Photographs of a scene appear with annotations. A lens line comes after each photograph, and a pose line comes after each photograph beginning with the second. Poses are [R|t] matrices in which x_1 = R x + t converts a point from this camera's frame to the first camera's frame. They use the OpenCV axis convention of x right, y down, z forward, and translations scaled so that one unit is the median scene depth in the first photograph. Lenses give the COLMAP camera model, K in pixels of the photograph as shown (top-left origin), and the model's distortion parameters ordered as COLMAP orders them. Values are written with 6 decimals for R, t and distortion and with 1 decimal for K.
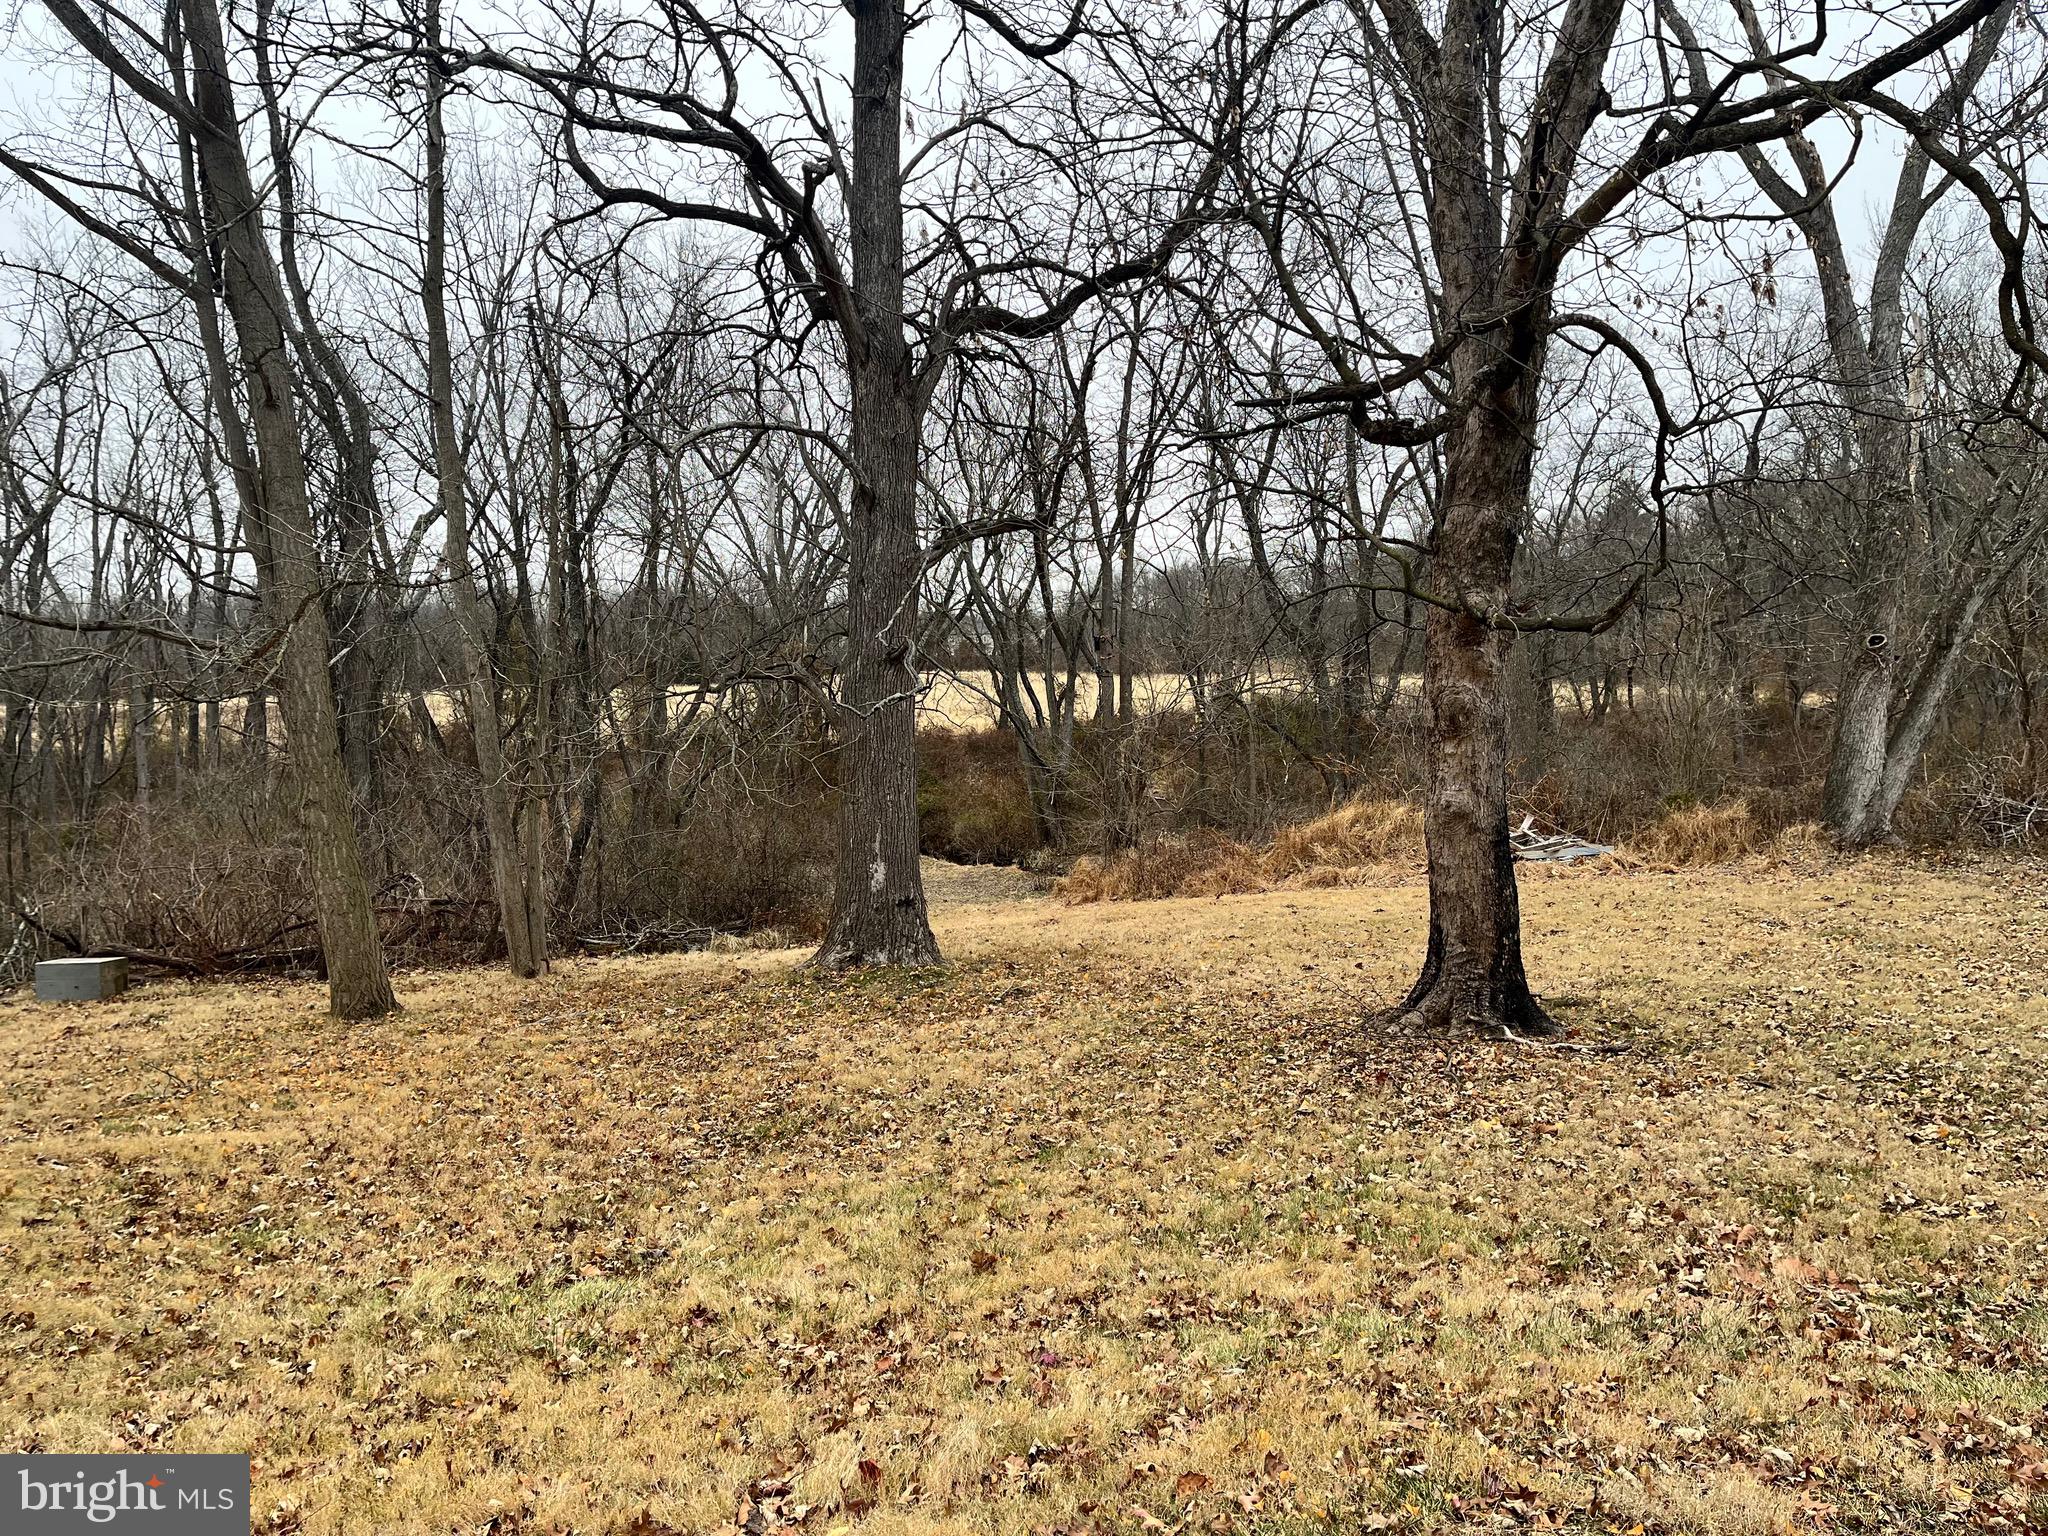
lens RADIAL K [[1573.8, 0, 1024.0], [0, 1573.8, 768.0], [0, 0, 1]] dist [0.066110, -0.069014]
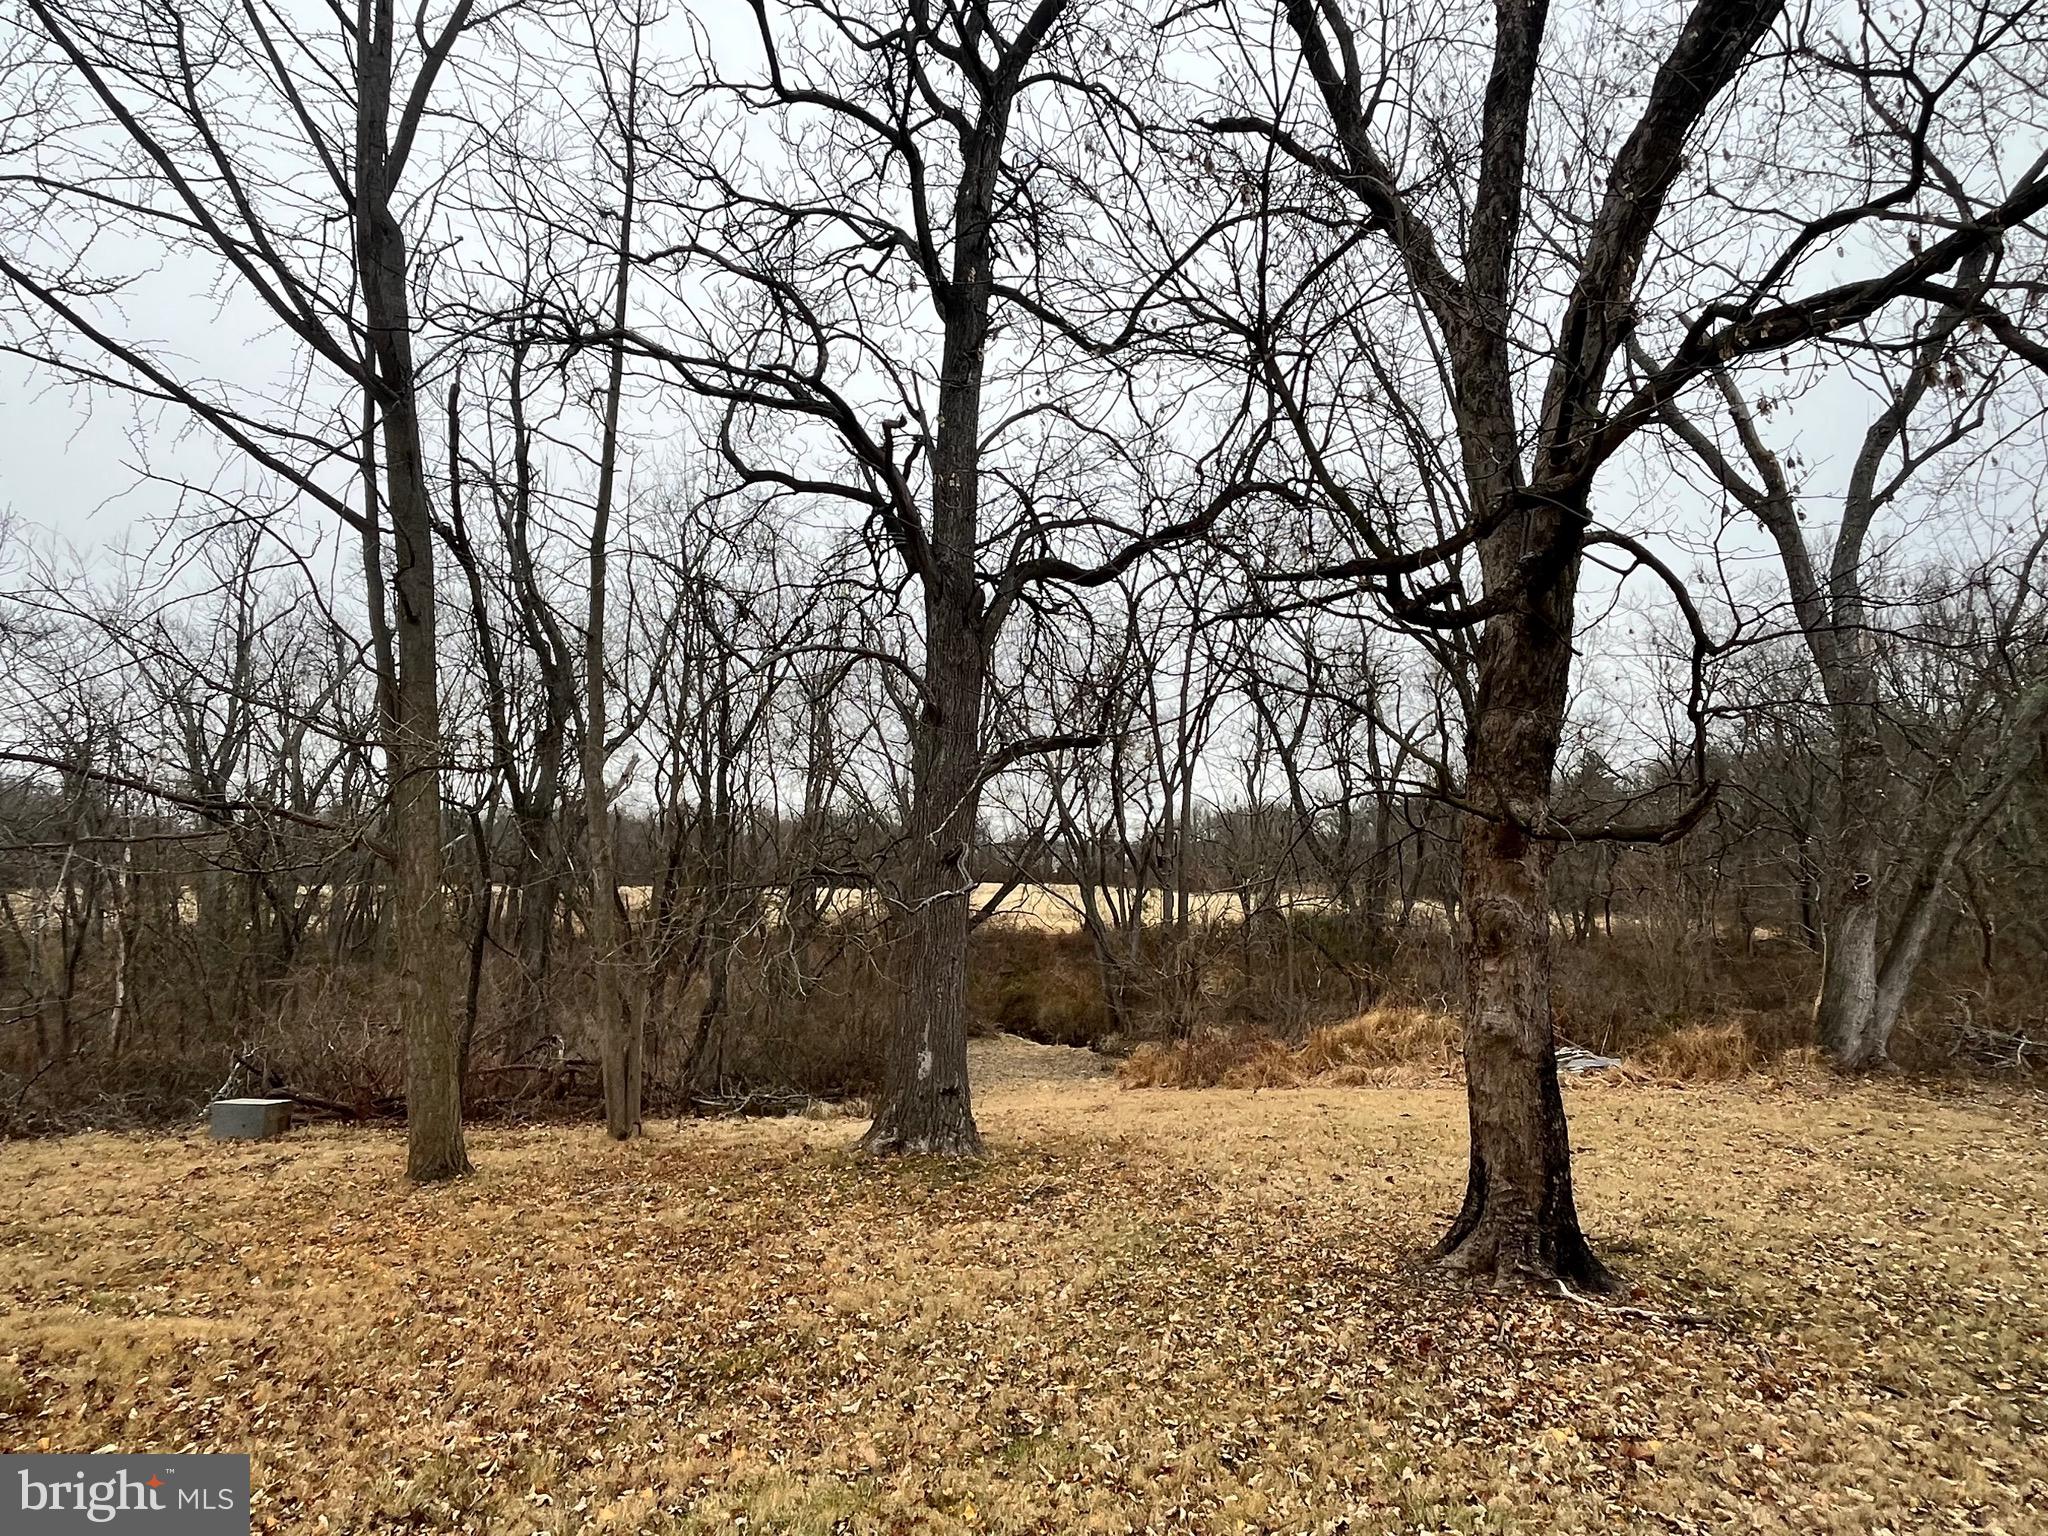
lens RADIAL K [[1180.8, 0, 1024.0], [0, 1180.8, 768.0], [0, 0, 1]] dist [-0.003971, -0.001088]
pose [[0.996190, 0.026831, -0.082984, 0.031727], [-0.039875, 0.986349, -0.159767, -0.003719], [0.077565, 0.162468, 0.983660, 0.179636]]
